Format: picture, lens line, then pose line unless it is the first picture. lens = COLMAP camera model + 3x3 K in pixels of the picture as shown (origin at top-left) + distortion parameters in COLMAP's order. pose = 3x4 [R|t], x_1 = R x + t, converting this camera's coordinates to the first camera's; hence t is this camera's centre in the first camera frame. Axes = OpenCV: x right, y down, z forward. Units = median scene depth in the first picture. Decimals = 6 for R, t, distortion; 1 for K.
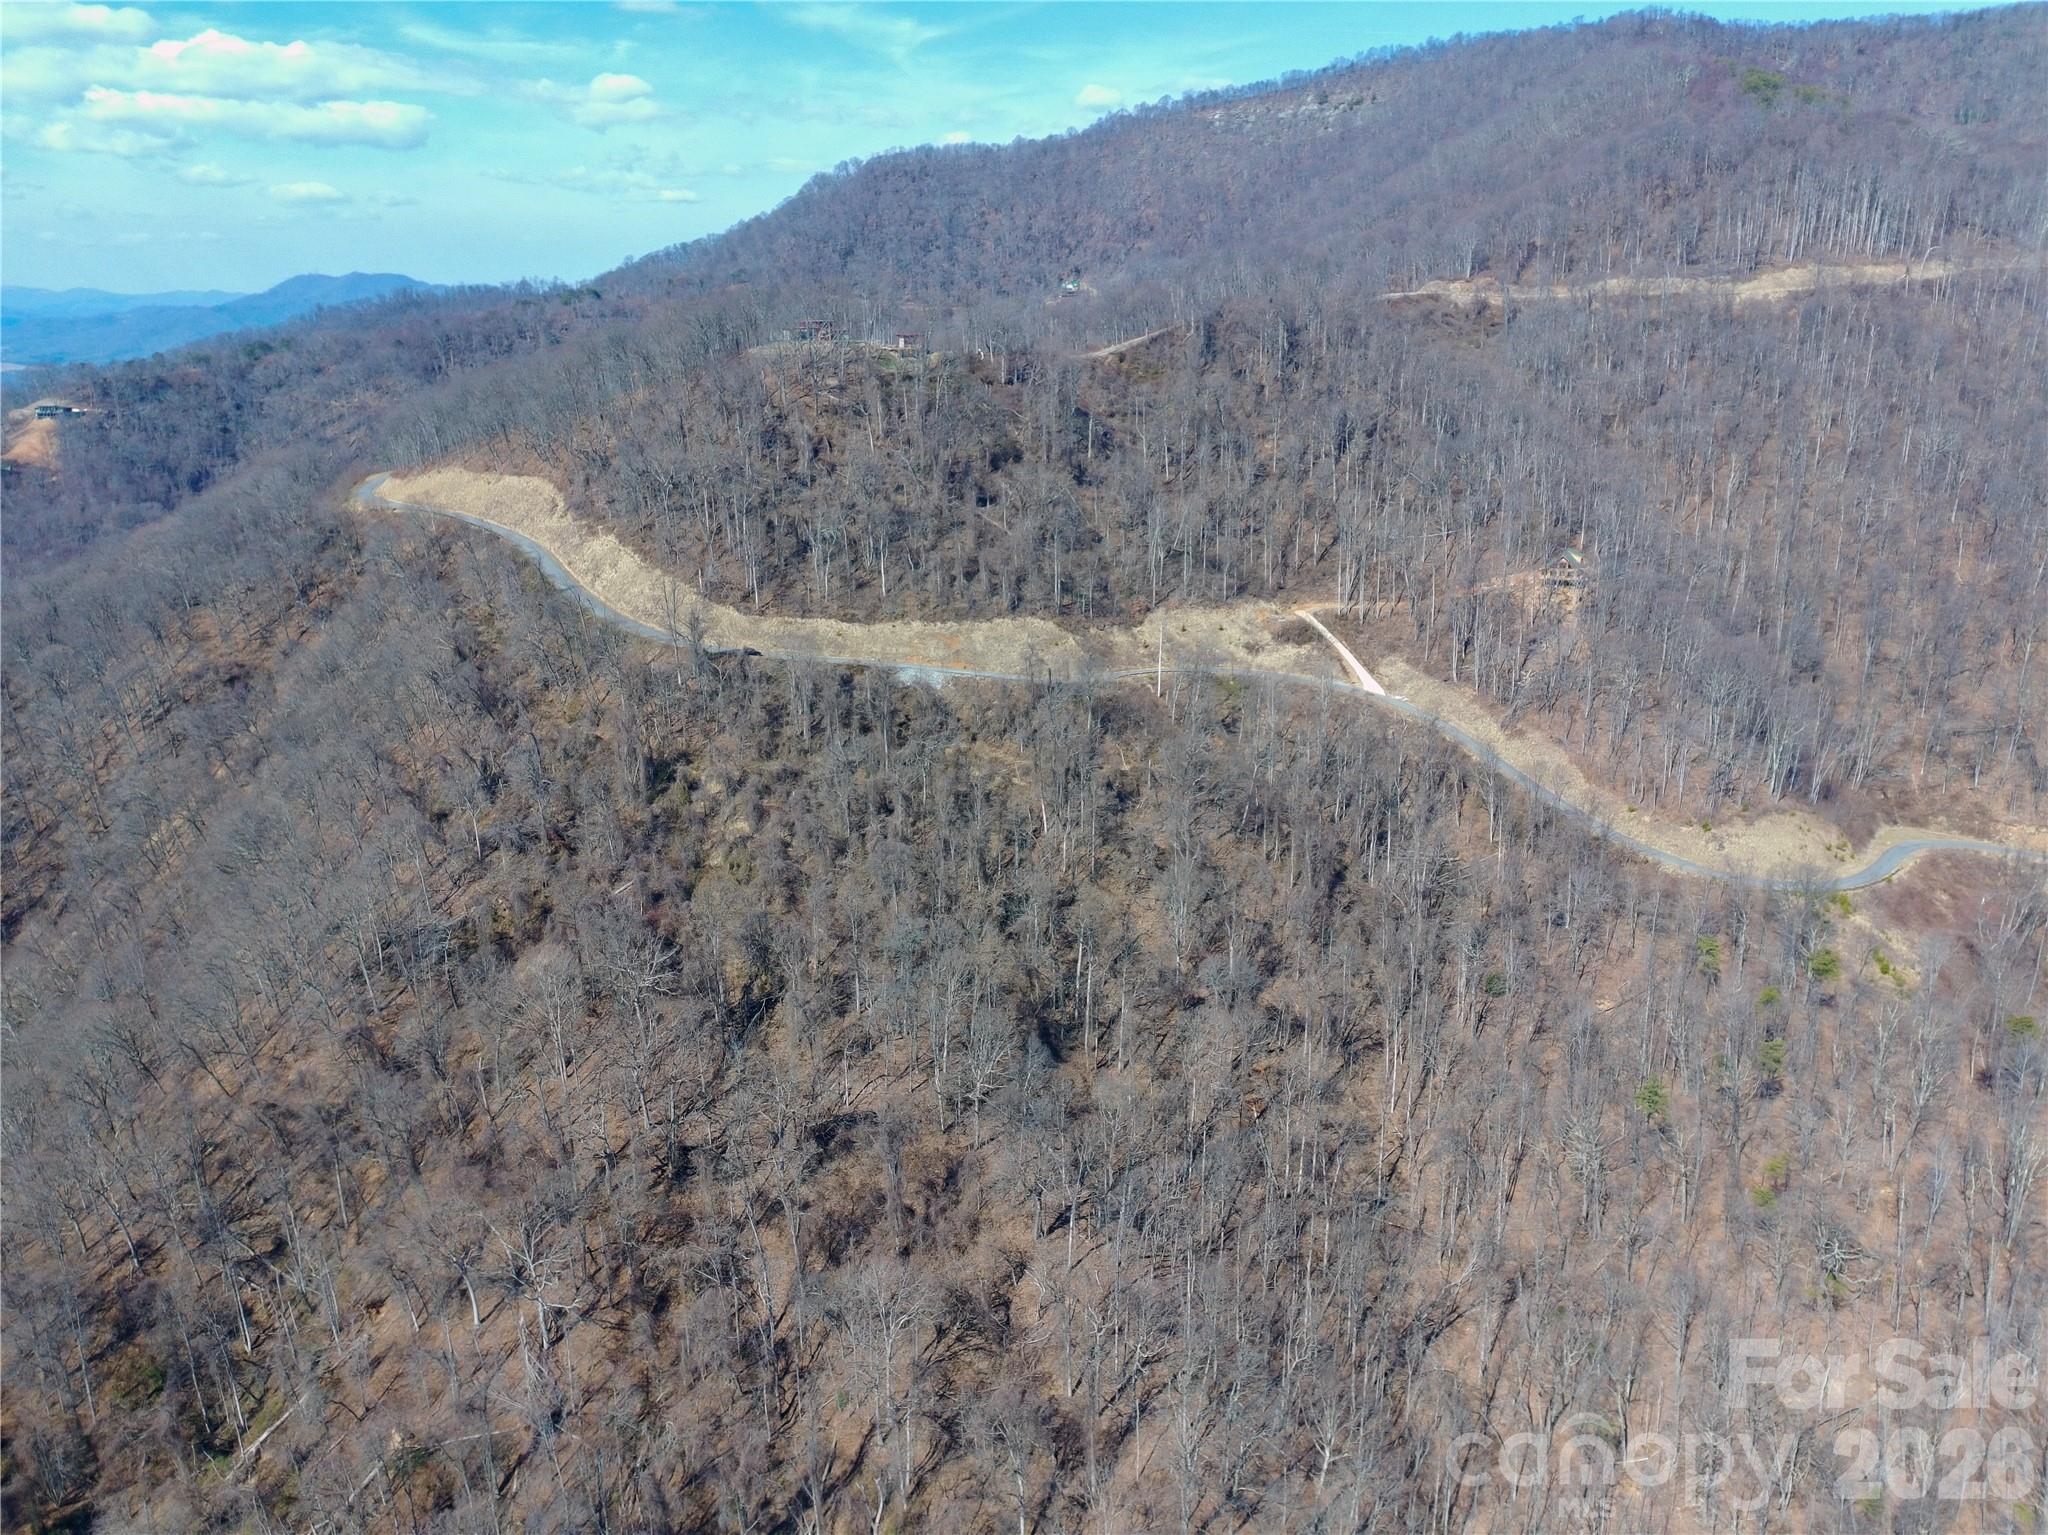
lens RADIAL K [[1539.1, 0, 1035.1], [0, 1539.1, 771.5], [0, 0, 1]] dist [0.057847, -0.053746]
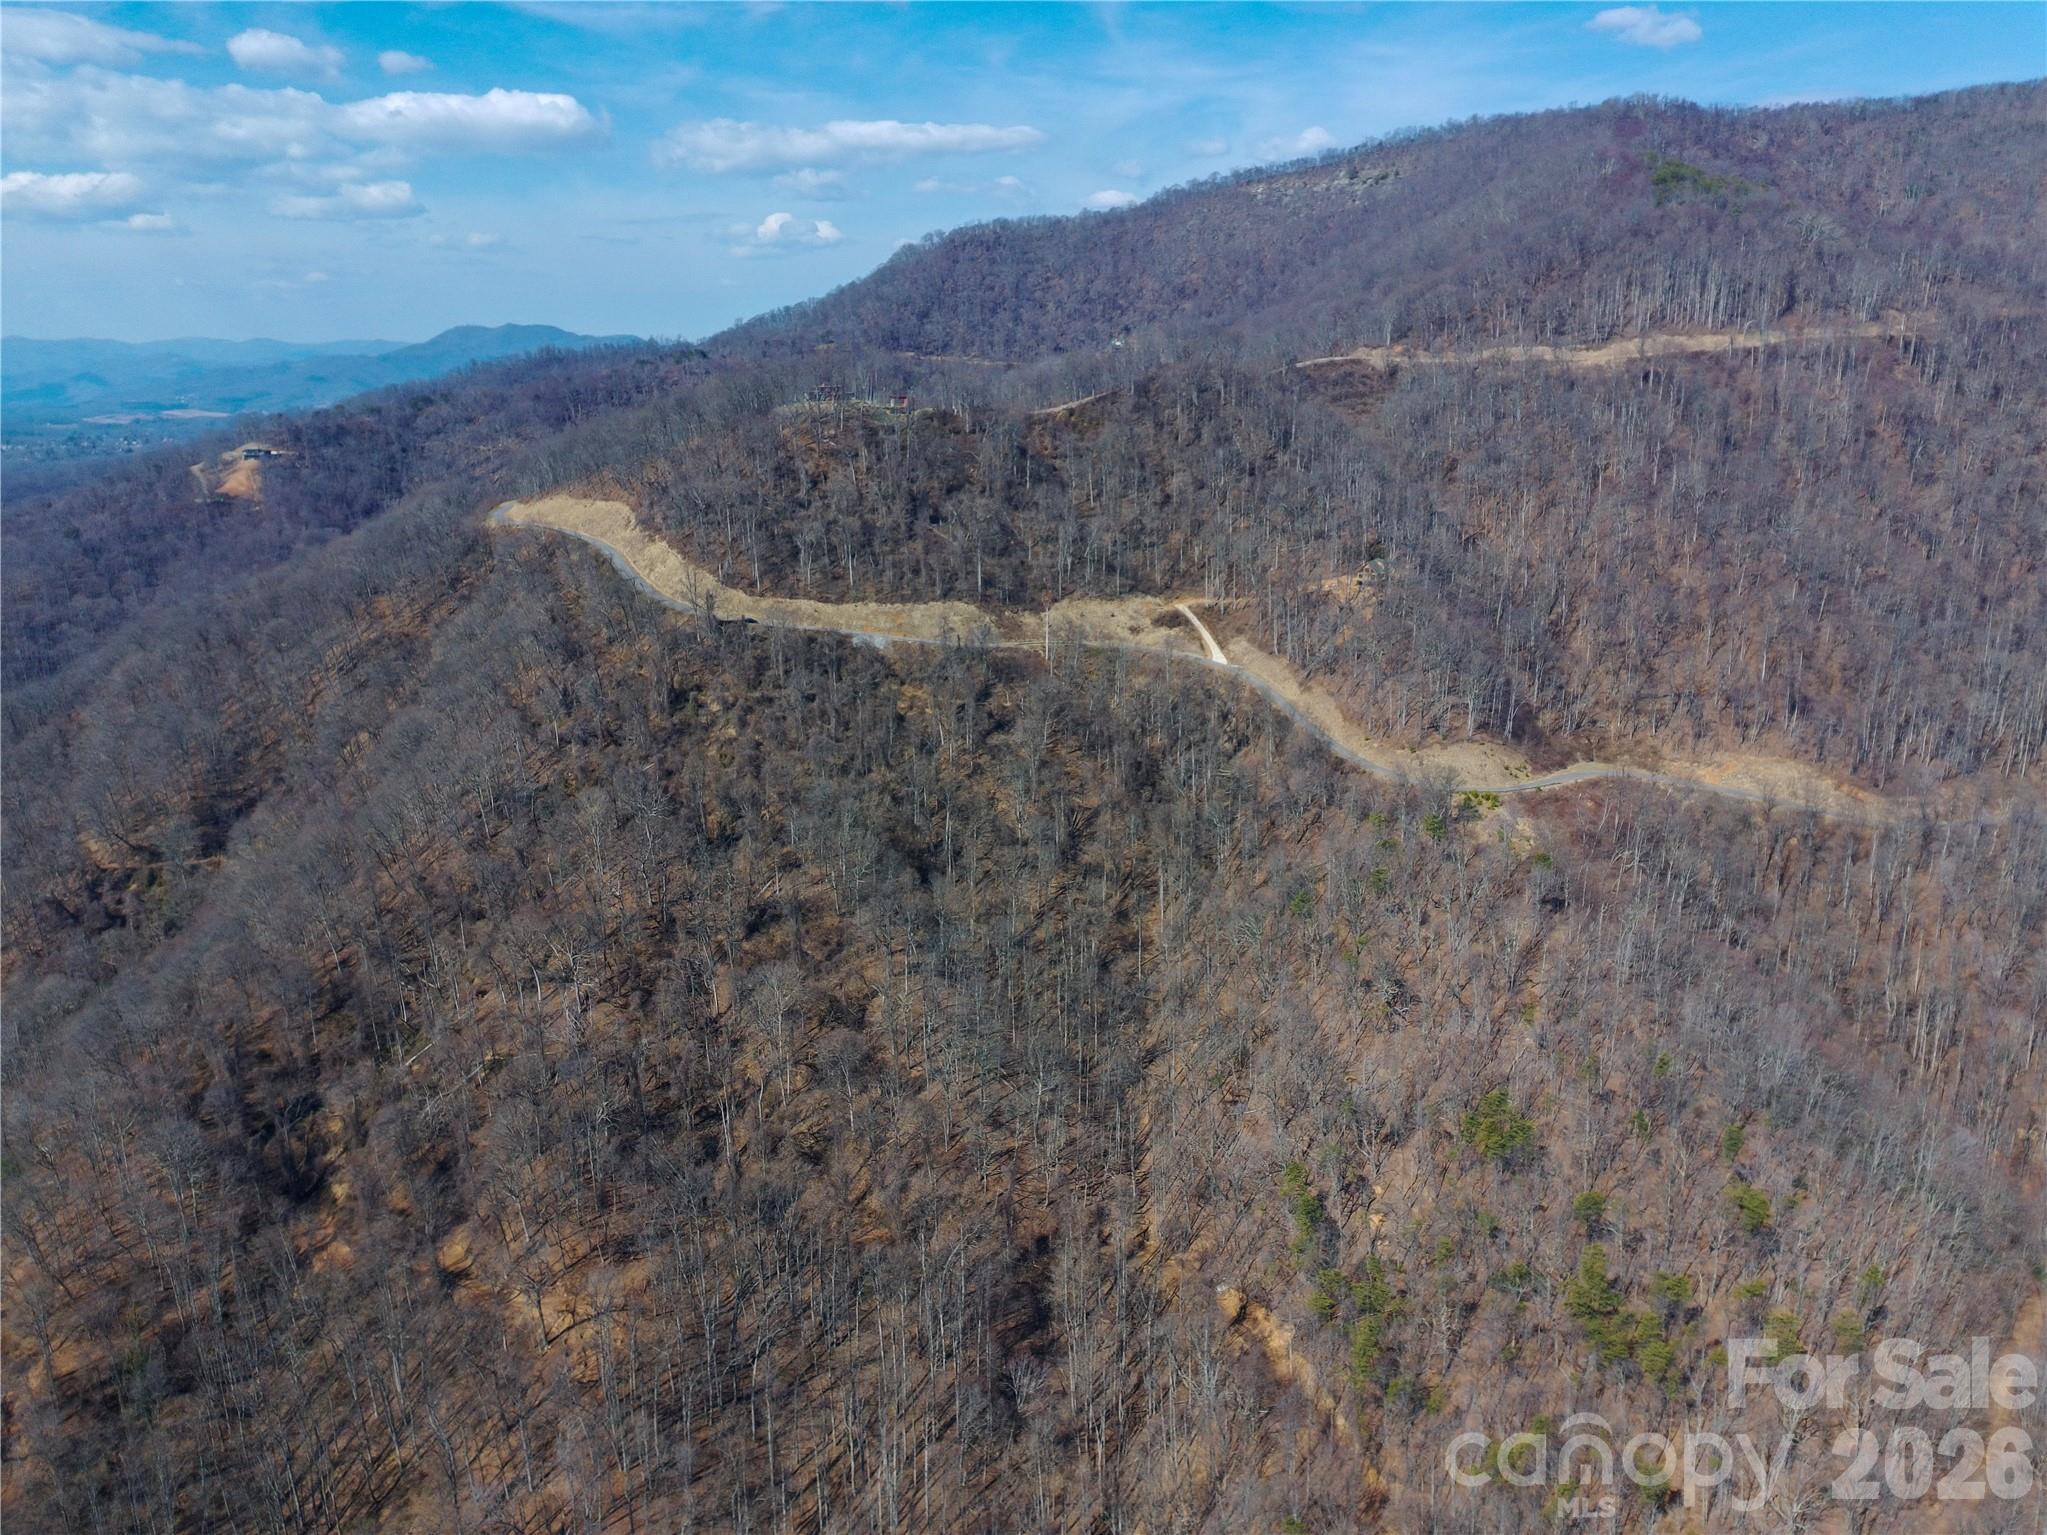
lens RADIAL K [[1538.3, 0, 1036.9], [0, 1538.3, 776.7], [0, 0, 1]] dist [0.057847, -0.053746]
pose [[0.996827, 0.017256, -0.077709, 0.165361], [-0.019040, 0.999571, -0.022278, 0.080017], [0.077291, 0.023686, 0.996727, -0.343466]]
